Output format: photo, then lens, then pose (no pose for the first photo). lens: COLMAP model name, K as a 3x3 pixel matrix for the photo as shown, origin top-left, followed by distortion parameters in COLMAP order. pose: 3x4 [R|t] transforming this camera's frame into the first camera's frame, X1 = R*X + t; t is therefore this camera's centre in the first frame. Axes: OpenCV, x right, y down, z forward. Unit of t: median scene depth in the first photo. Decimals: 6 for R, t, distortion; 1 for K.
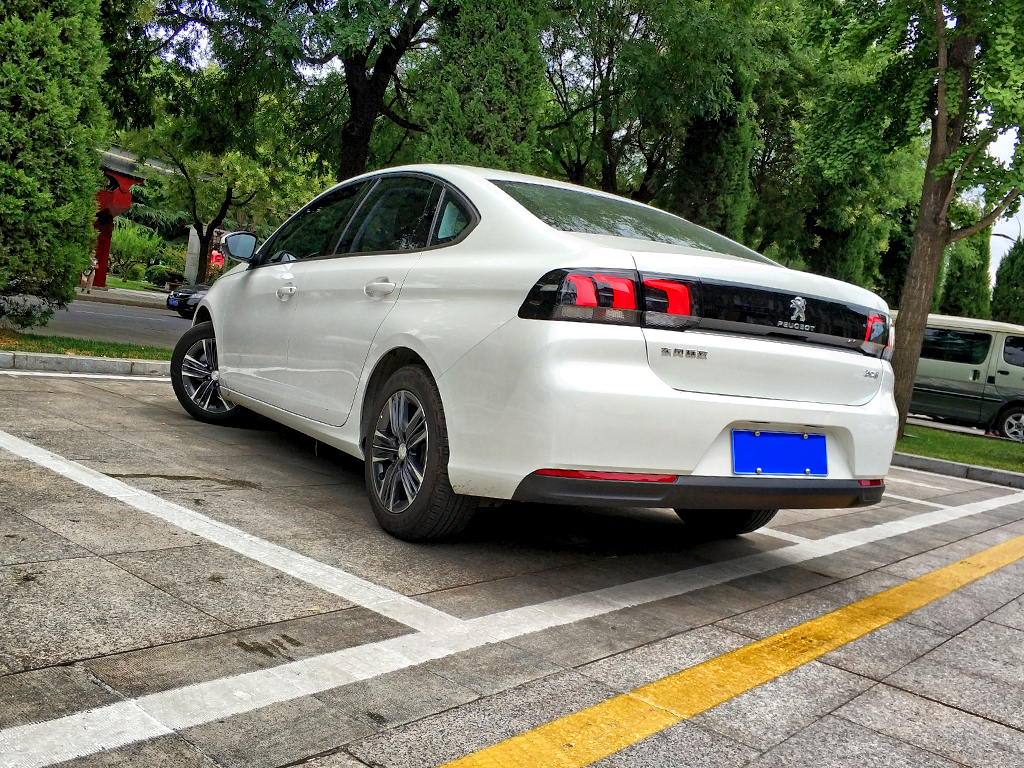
lens RADIAL K [[914.1, 0, 512.0], [0, 914.1, 384.0], [0, 0, 1]] dist [0.008144, -0.000001]
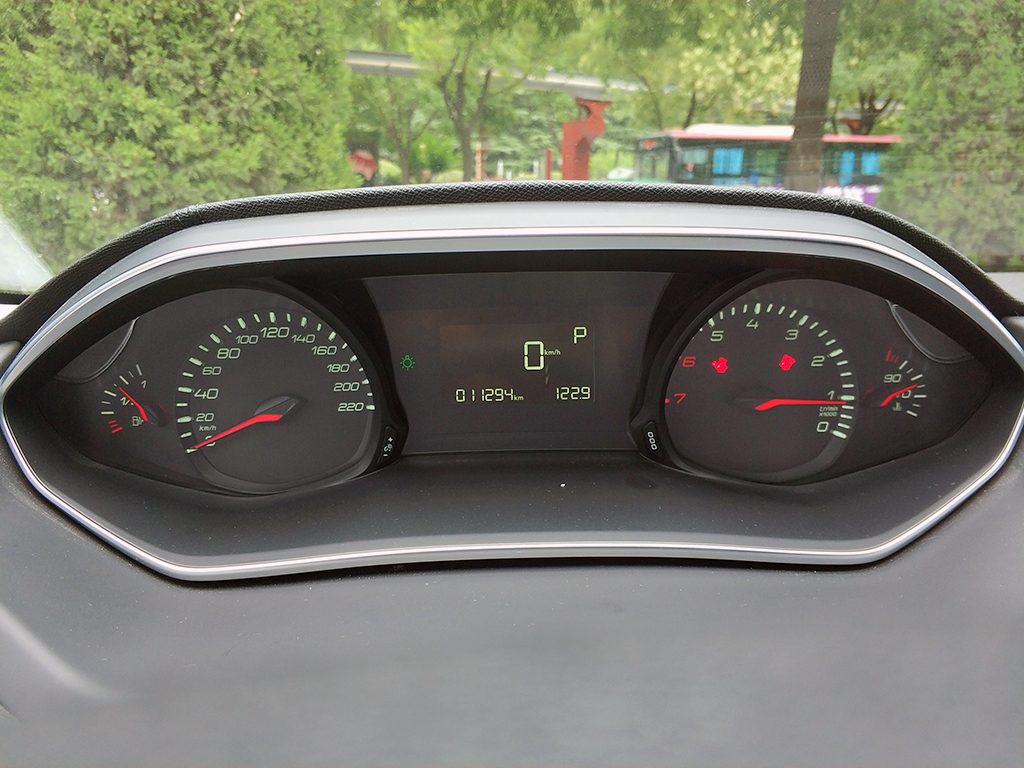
lens RADIAL K [[821.6, 0, 512.0], [0, 821.6, 384.0], [0, 0, 1]] dist [-0.004566, -0.008513]
pose [[0.850750, -0.019944, -0.525192, -0.110883], [0.088388, 0.990476, 0.105567, -0.093040], [0.518084, -0.136232, 0.844411, 0.658930]]
